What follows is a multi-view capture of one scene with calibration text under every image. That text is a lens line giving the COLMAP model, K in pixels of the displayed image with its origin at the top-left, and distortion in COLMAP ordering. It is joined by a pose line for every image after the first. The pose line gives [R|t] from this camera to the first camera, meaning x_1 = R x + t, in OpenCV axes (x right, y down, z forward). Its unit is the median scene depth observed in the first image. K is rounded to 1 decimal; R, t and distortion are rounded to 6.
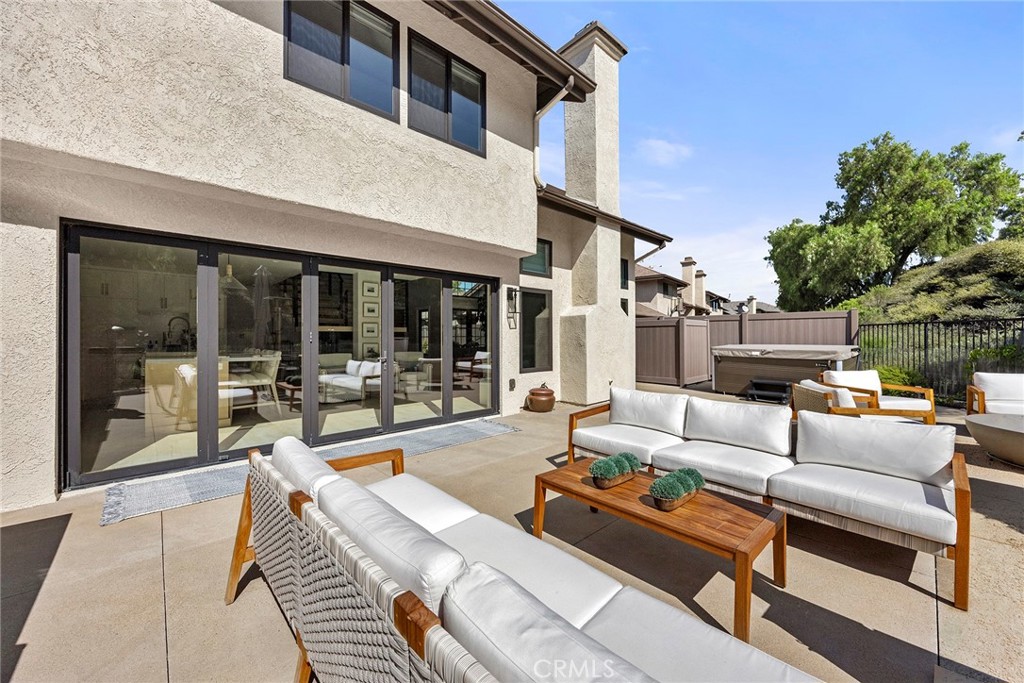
lens RADIAL K [[391.9, 0, 513.8], [0, 391.9, 335.6], [0, 0, 1]] dist [-0.000633, -0.000751]
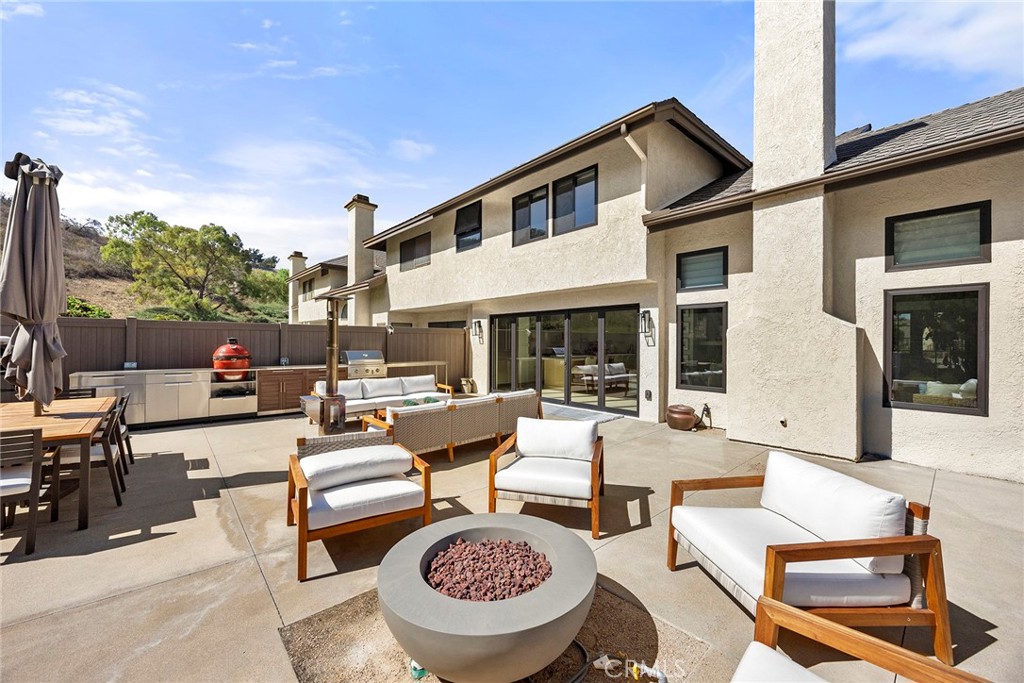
lens RADIAL K [[391.9, 0, 511.7], [0, 391.9, 344.6], [0, 0, 1]] dist [-0.000633, -0.000751]
pose [[-0.035349, 0.007920, -0.999344, 1.186287], [-0.002619, 0.999964, 0.008018, -0.031705], [0.999372, 0.002901, -0.035327, 0.661185]]
